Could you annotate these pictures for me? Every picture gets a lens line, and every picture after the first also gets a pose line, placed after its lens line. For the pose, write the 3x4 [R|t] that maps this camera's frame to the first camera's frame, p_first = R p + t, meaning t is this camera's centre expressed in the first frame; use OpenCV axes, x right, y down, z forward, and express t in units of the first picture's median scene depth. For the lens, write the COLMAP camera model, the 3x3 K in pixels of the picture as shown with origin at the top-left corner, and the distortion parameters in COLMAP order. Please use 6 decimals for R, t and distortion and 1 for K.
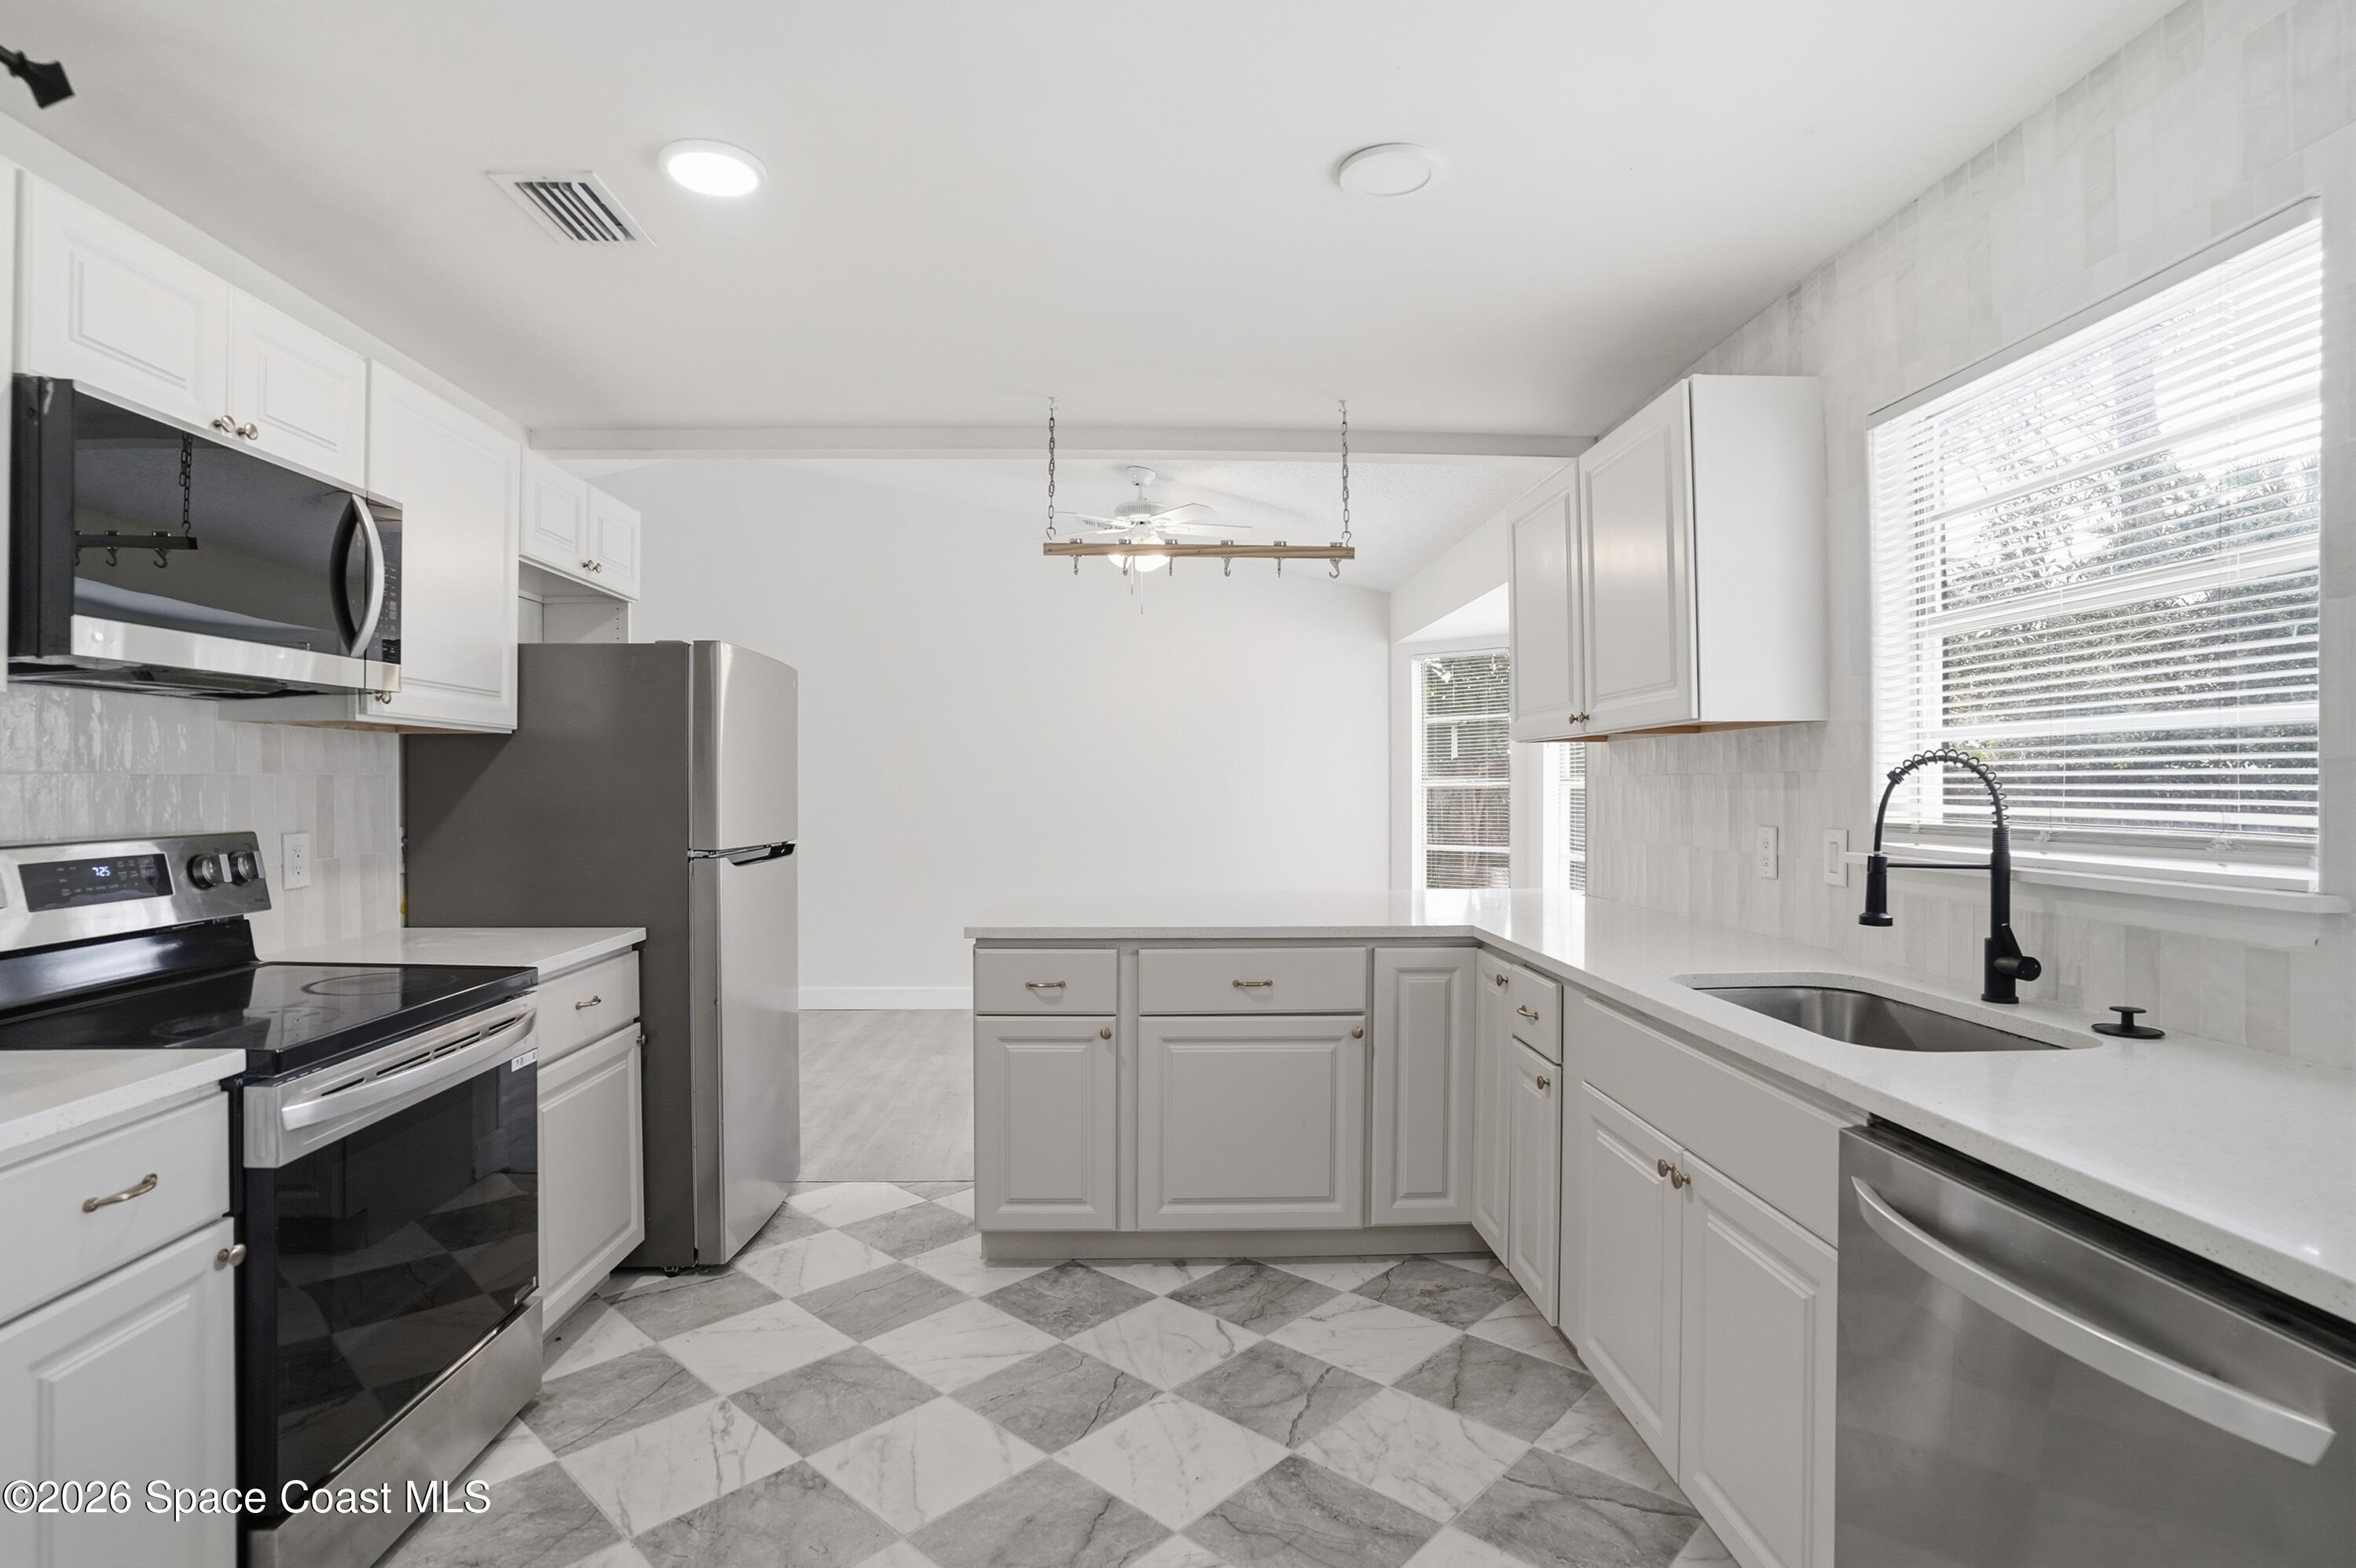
lens RADIAL K [[1161.7, 0, 1142.2], [0, 1161.7, 799.7], [0, 0, 1]] dist [-0.053724, 0.006939]
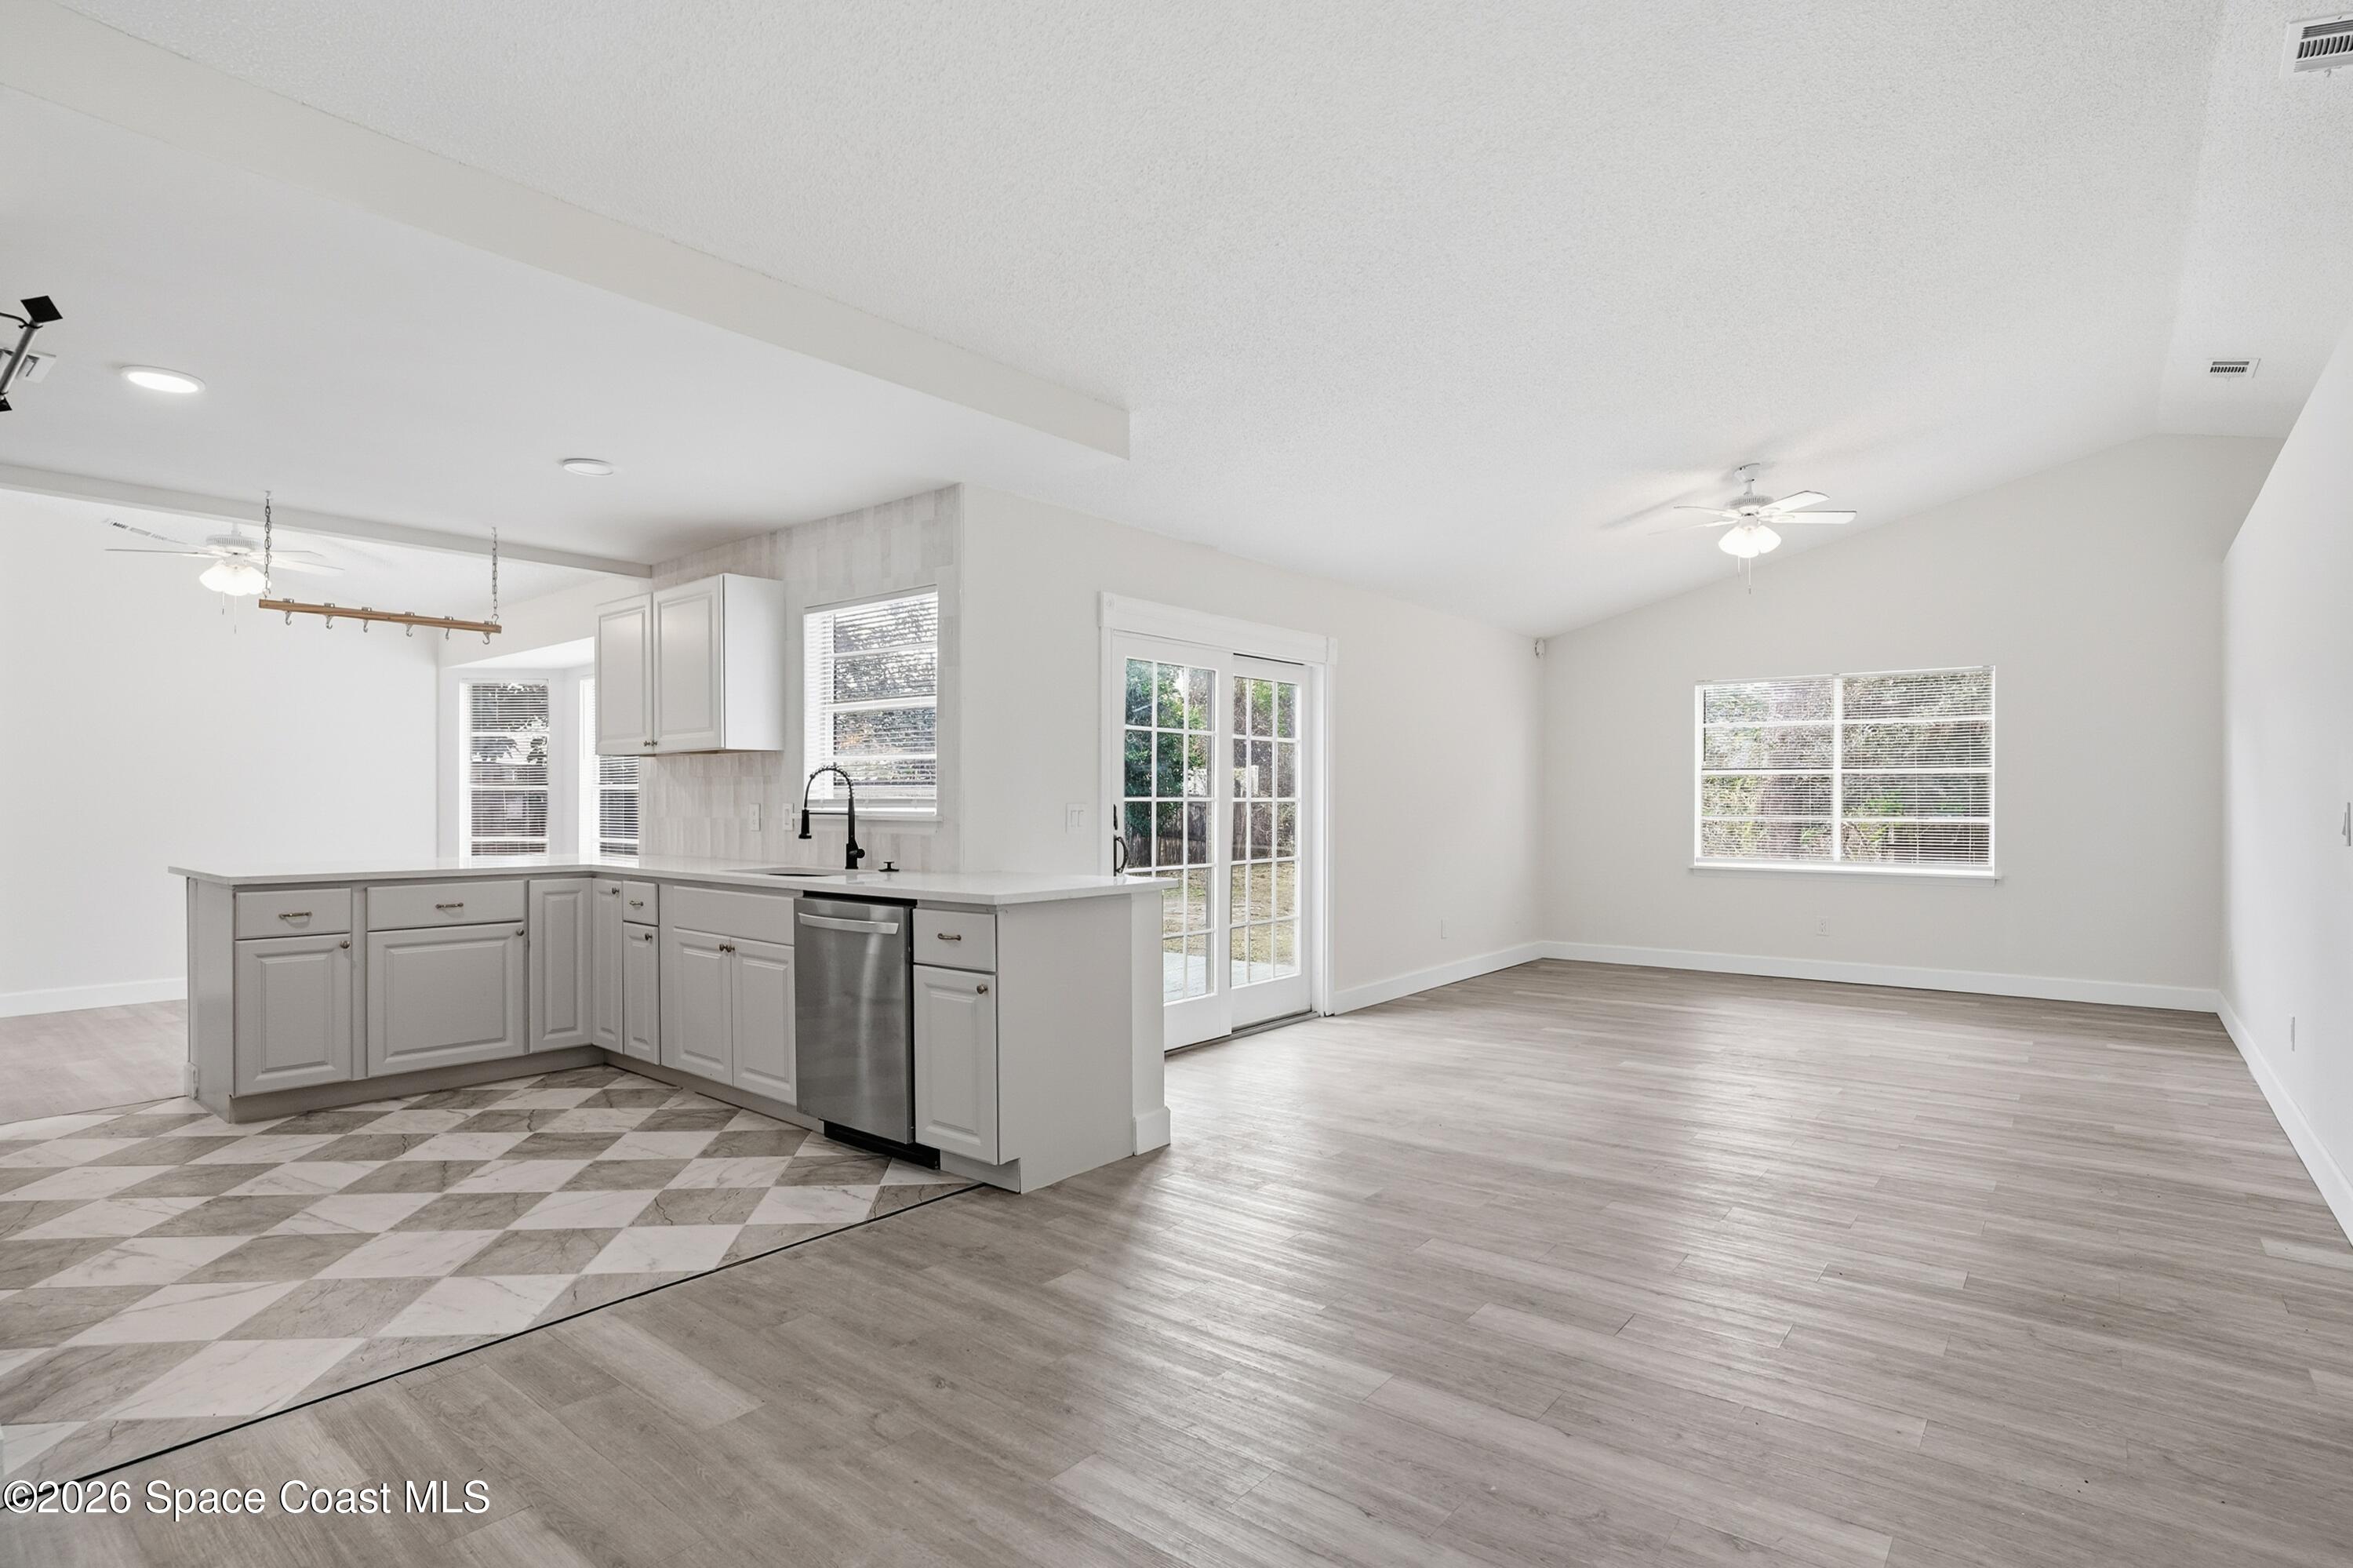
lens RADIAL K [[1160.3, 0, 1192.7], [0, 1160.3, 803.4], [0, 0, 1]] dist [-0.053724, 0.006939]
pose [[0.627437, 0.001417, 0.778666, -0.589408], [0.005544, 0.999965, -0.006287, 0.045030], [-0.778648, 0.008262, 0.627407, -0.932428]]
